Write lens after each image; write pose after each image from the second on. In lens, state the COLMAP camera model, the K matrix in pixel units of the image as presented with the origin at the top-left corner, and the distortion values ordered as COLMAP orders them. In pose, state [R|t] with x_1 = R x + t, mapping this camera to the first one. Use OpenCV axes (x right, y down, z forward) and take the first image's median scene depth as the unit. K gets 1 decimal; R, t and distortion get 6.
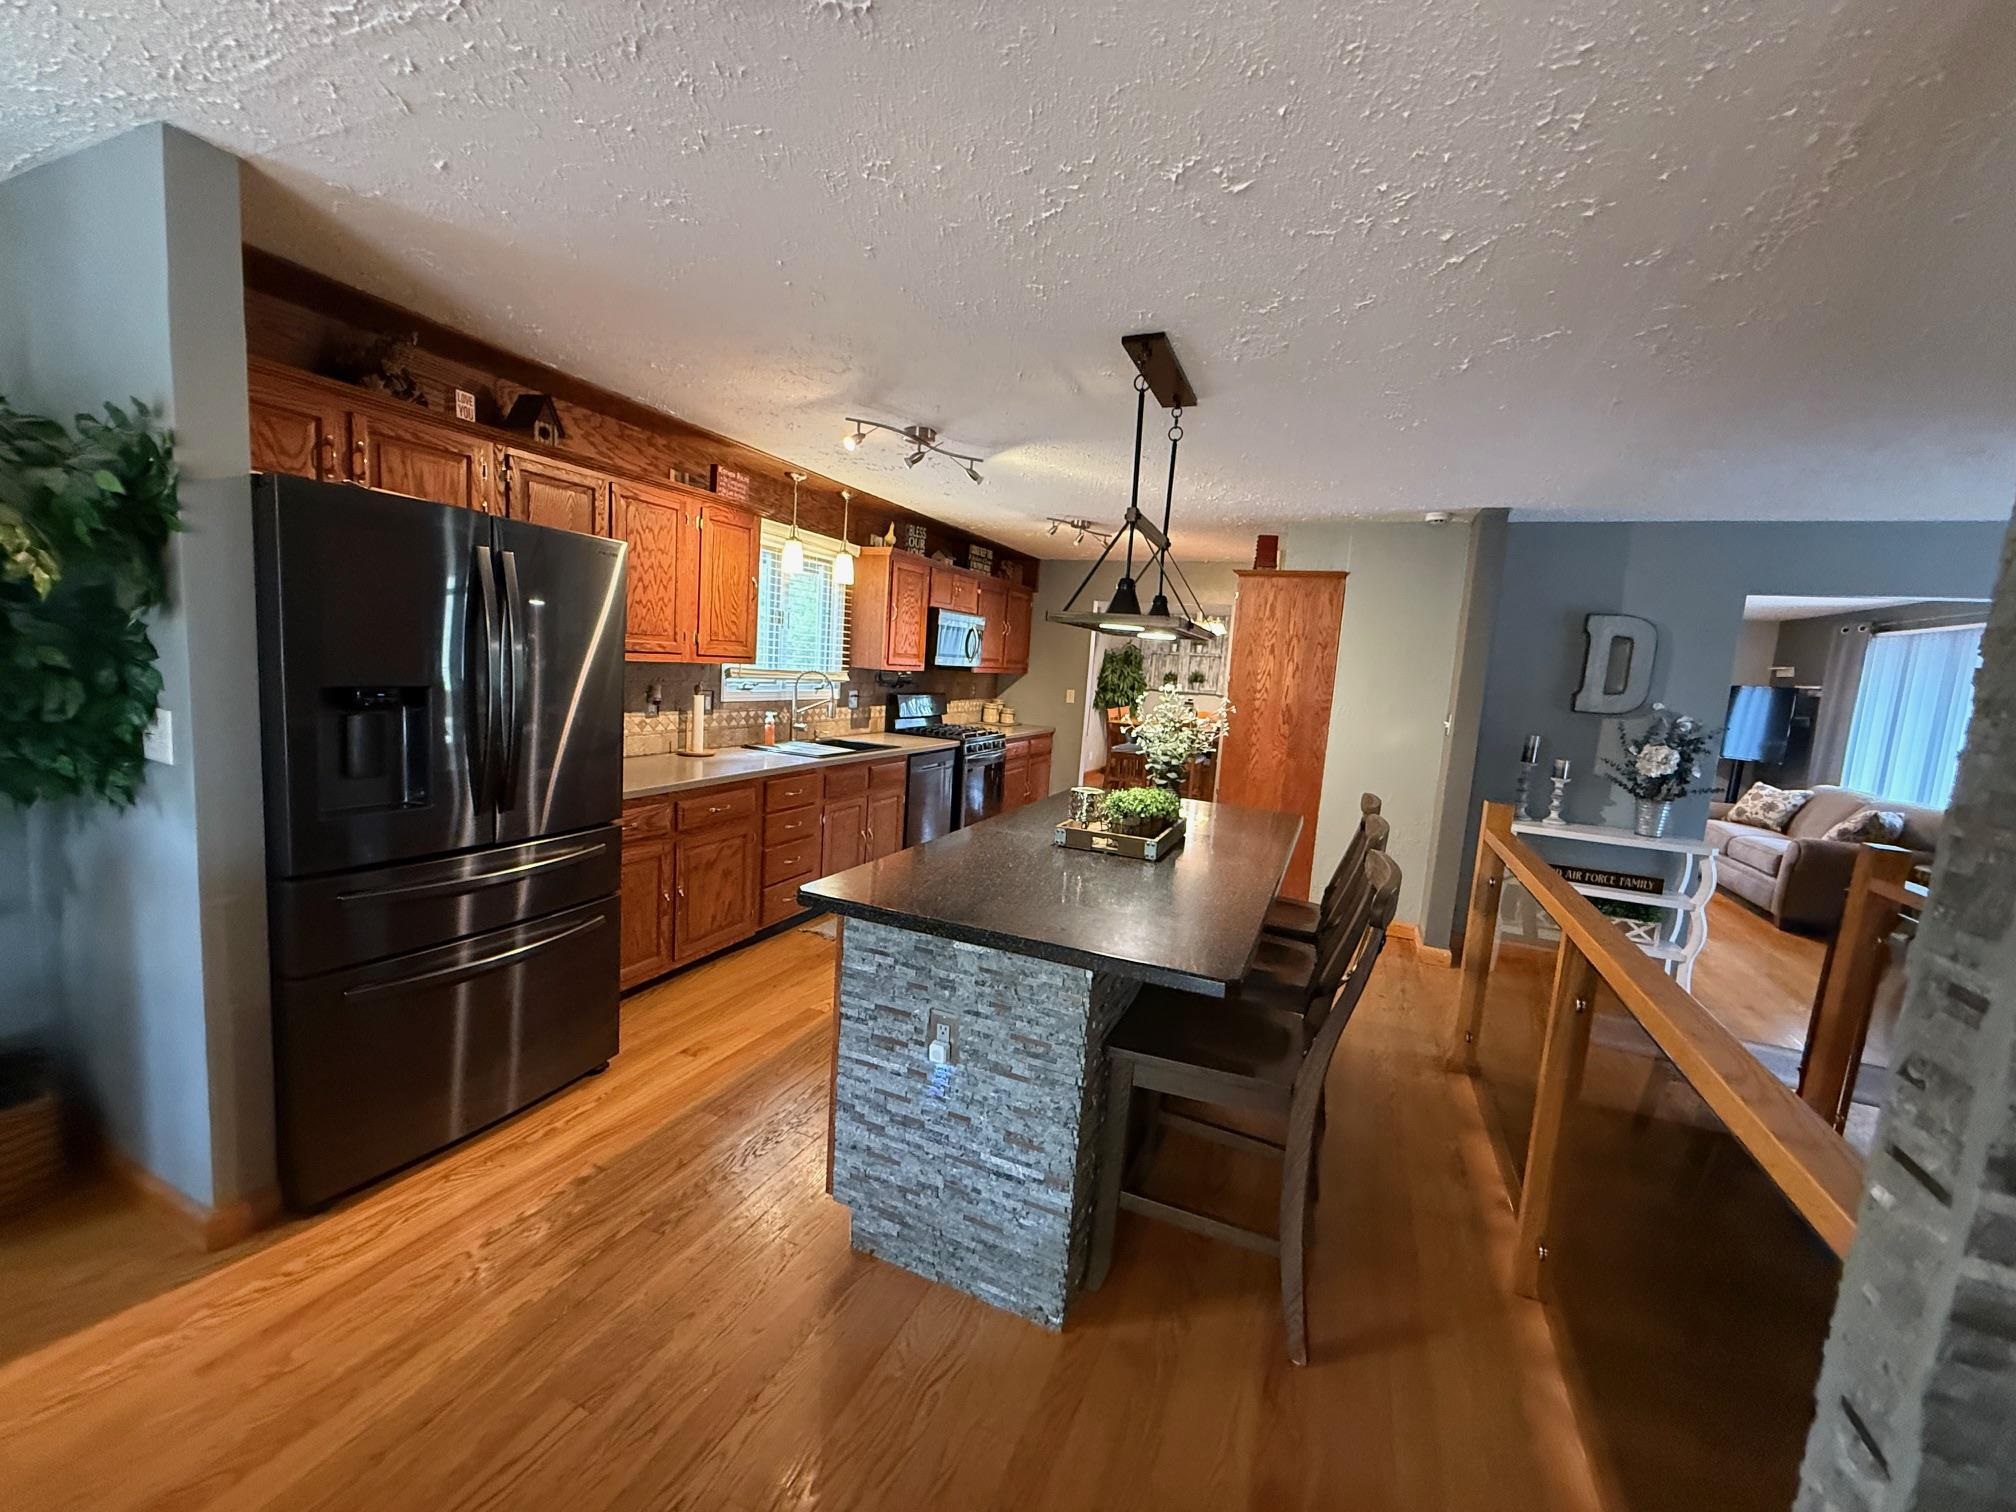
lens RADIAL K [[800.4, 0, 1001.6], [0, 800.4, 750.9], [0, 0, 1]] dist [0.000890, -0.000216]
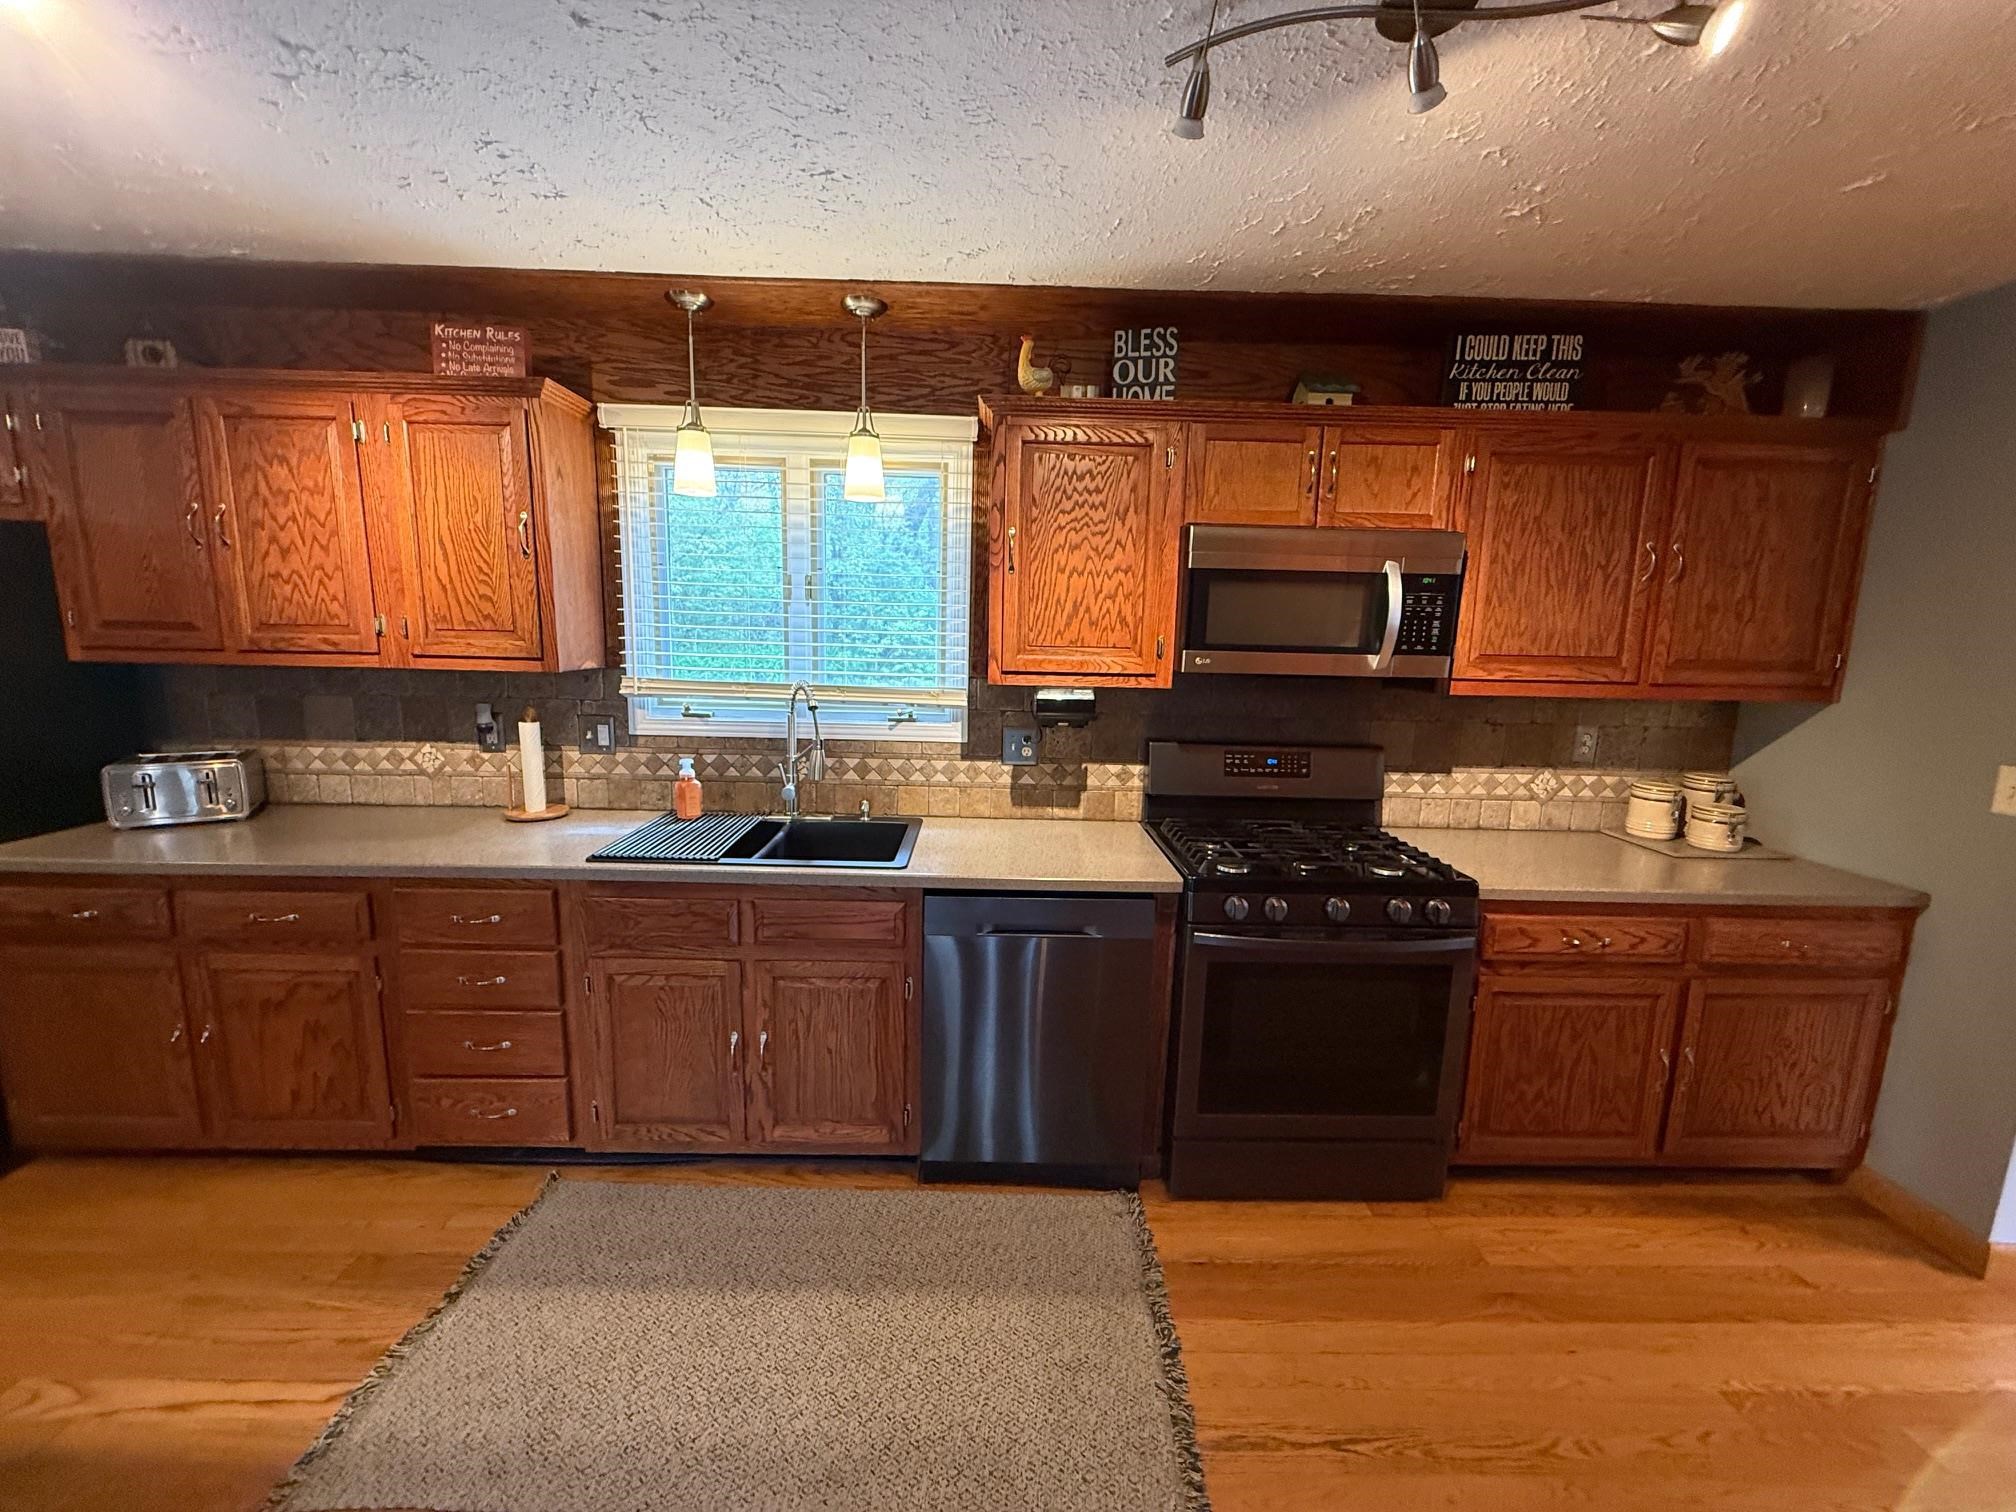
lens RADIAL K [[800.4, 0, 1004.8], [0, 800.4, 757.3], [0, 0, 1]] dist [0.000890, -0.000216]
pose [[0.416090, 0.082710, -0.905554, 0.284007], [-0.098718, 0.994078, 0.045436, -0.090021], [0.903949, 0.070490, 0.421791, 0.903773]]
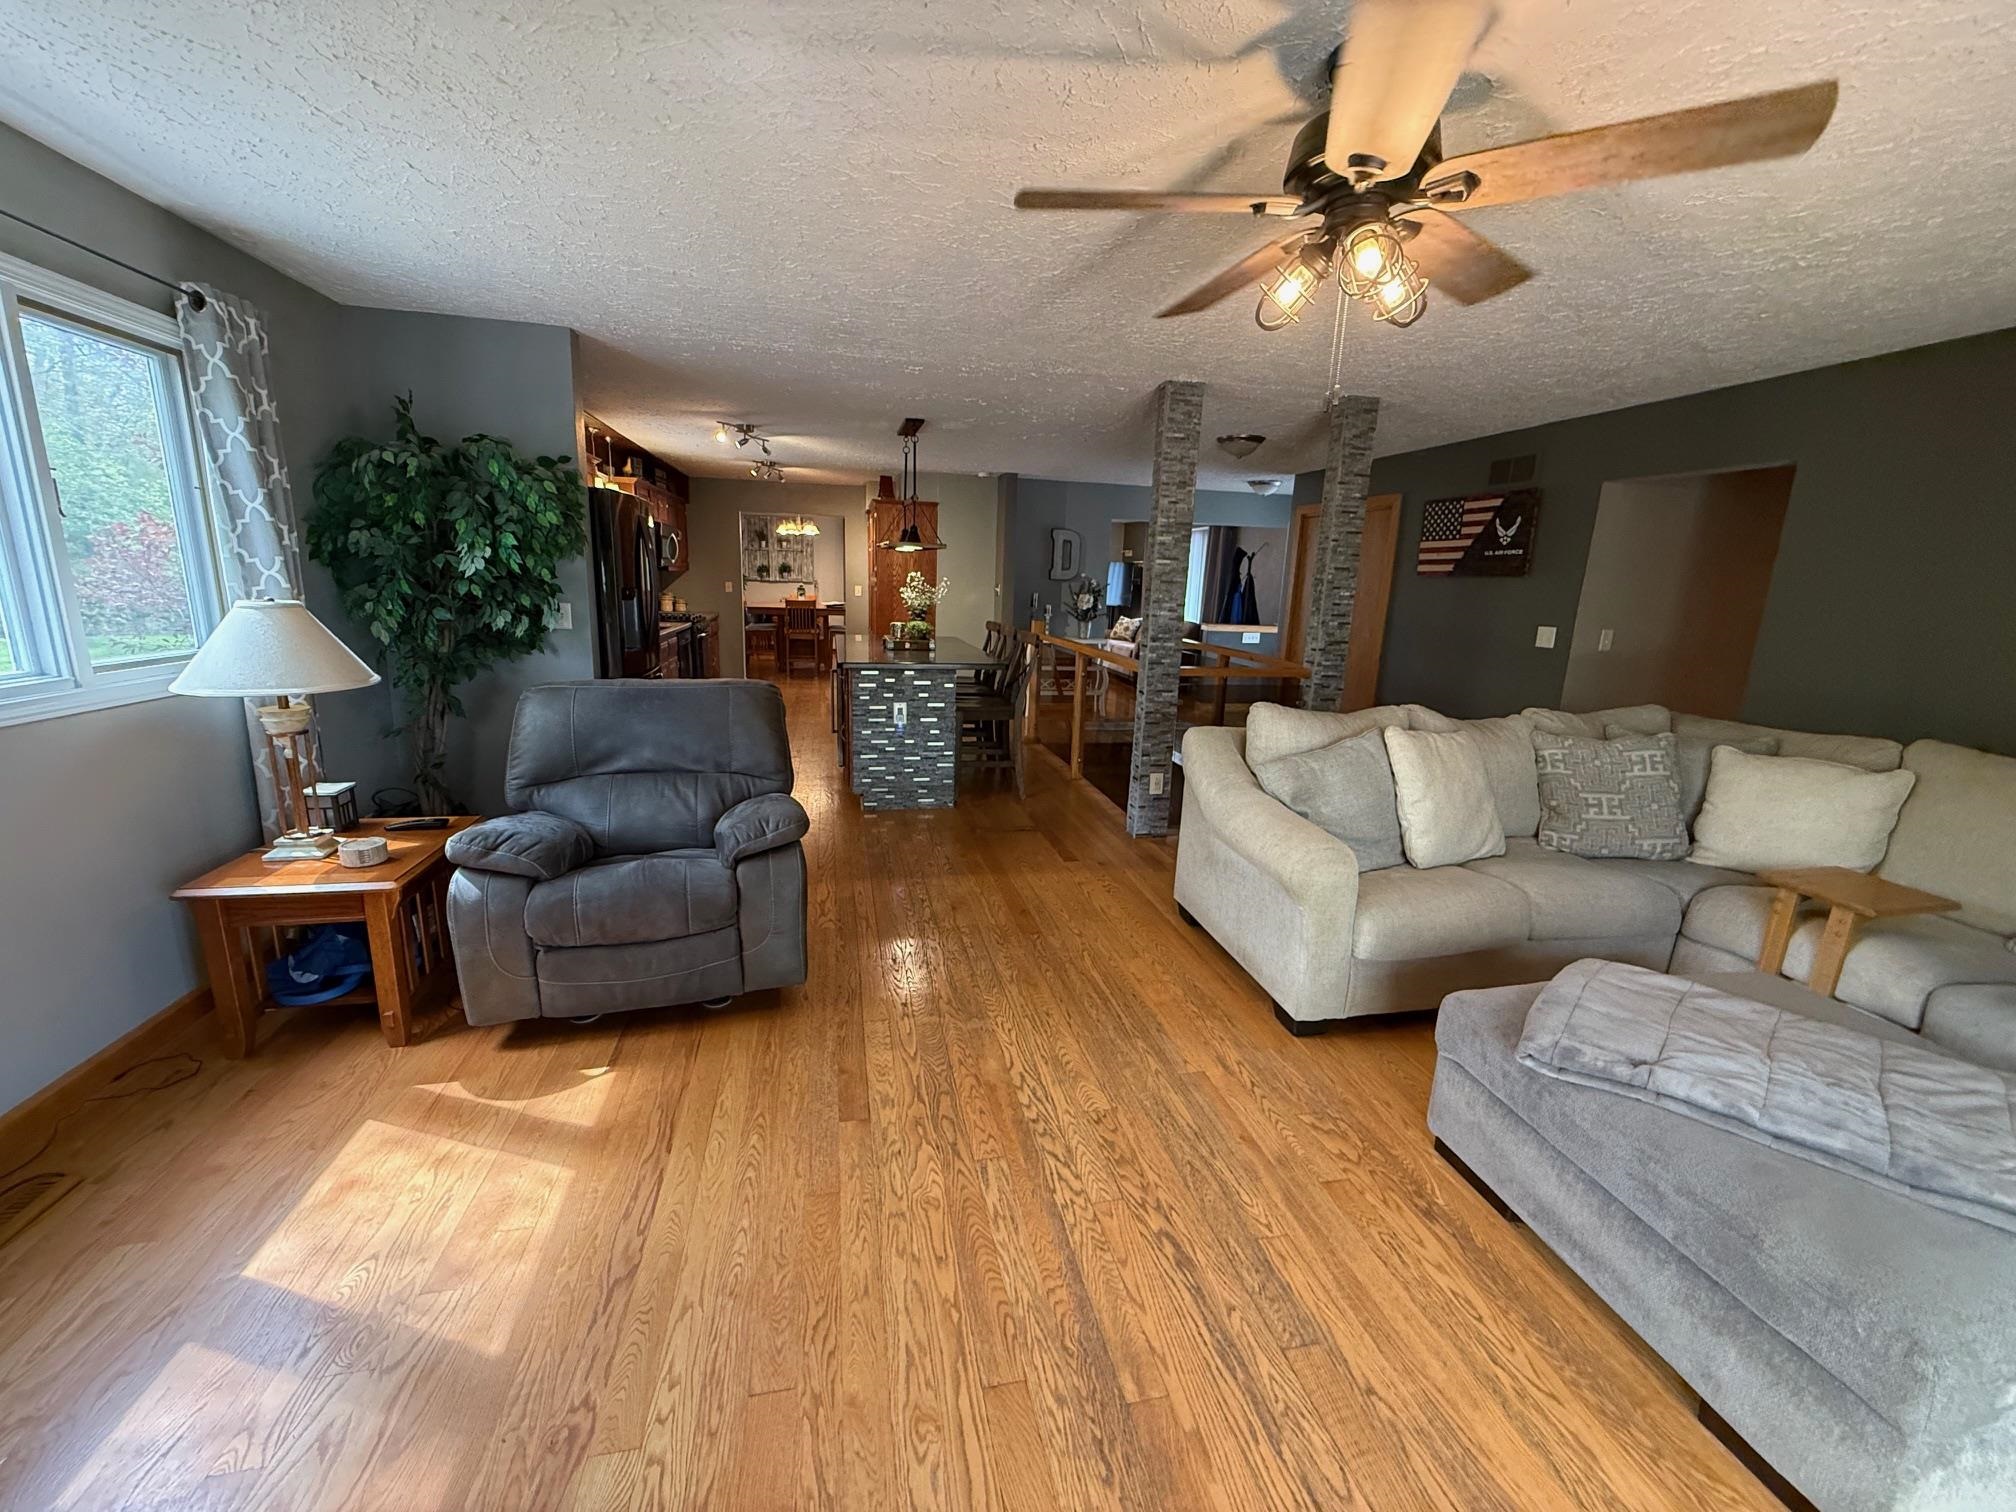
lens RADIAL K [[800.4, 0, 1009.3], [0, 800.4, 761.0], [0, 0, 1]] dist [0.000890, -0.000216]
pose [[0.810638, -0.170720, 0.560108, -0.493366], [0.085906, 0.980878, 0.174640, 0.032535], [-0.579212, -0.093454, 0.809802, -0.521022]]
